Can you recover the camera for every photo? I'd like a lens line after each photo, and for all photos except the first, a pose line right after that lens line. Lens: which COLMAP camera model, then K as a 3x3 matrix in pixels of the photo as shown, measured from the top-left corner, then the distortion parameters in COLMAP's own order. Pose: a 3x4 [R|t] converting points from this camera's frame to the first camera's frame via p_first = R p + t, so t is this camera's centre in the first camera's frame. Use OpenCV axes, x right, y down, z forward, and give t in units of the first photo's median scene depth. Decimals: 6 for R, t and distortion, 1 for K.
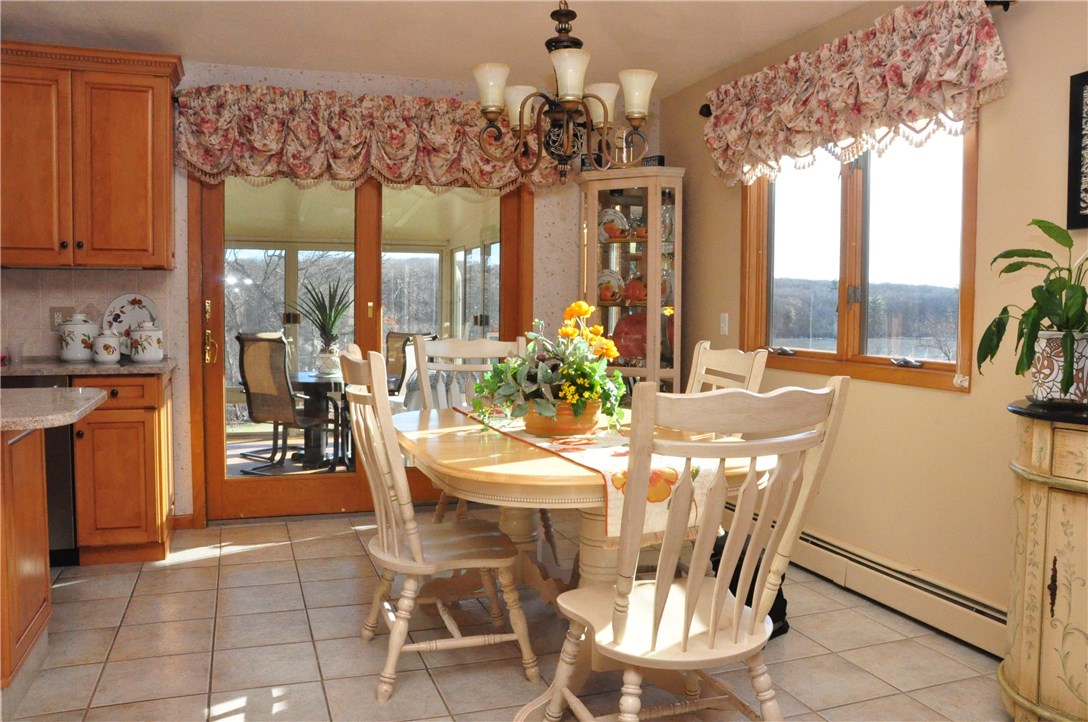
lens RADIAL K [[844.4, 0, 551.6], [0, 844.4, 359.6], [0, 0, 1]] dist [-0.148686, 0.110398]
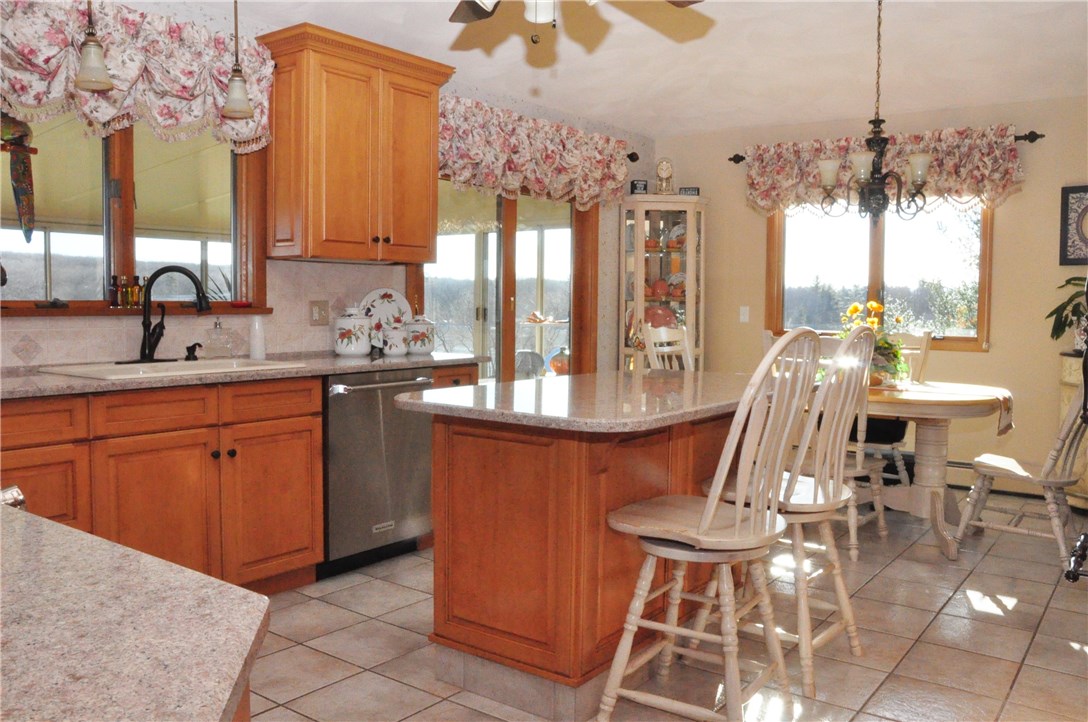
lens RADIAL K [[886.5, 0, 544.0], [0, 886.5, 361.0], [0, 0, 1]] dist [-0.152833, 0.155592]
pose [[0.834874, -0.036148, 0.549252, -0.964900], [0.031678, 0.999343, 0.017619, -0.002936], [-0.549528, 0.002690, 0.835471, -0.028675]]
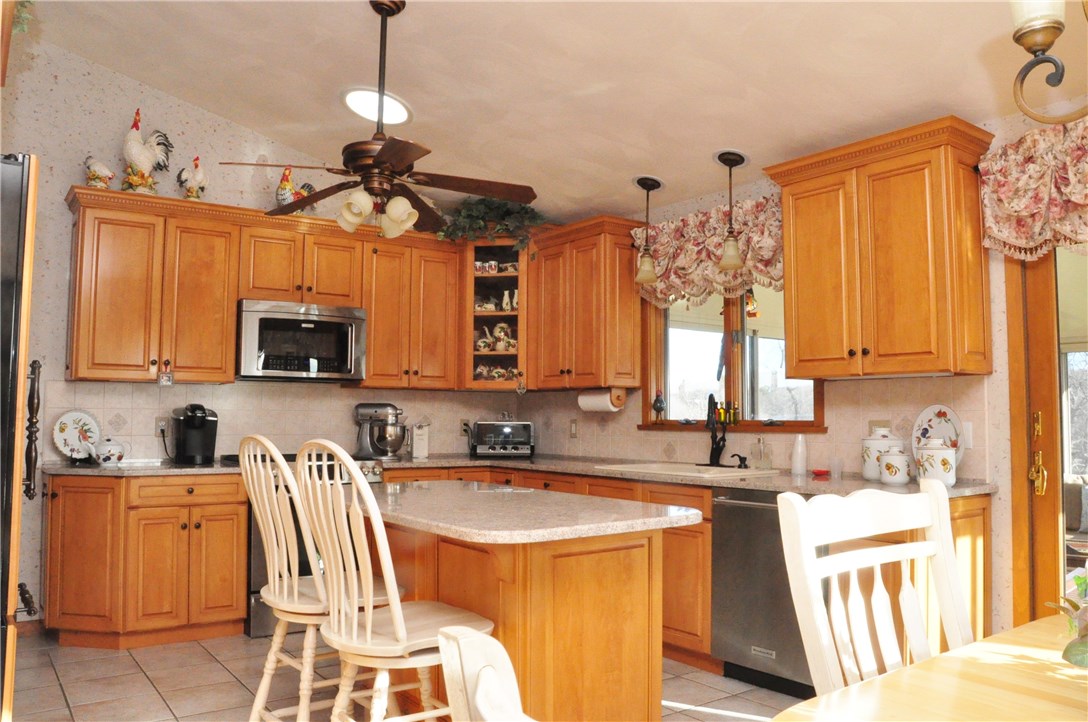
lens RADIAL K [[844.4, 0, 551.6], [0, 844.4, 359.6], [0, 0, 1]] dist [-0.148686, 0.110398]
pose [[0.288802, -0.070836, -0.954765, 0.188330], [-0.065386, 0.993471, -0.093486, -0.021672], [0.955153, 0.089428, 0.282285, 0.378396]]
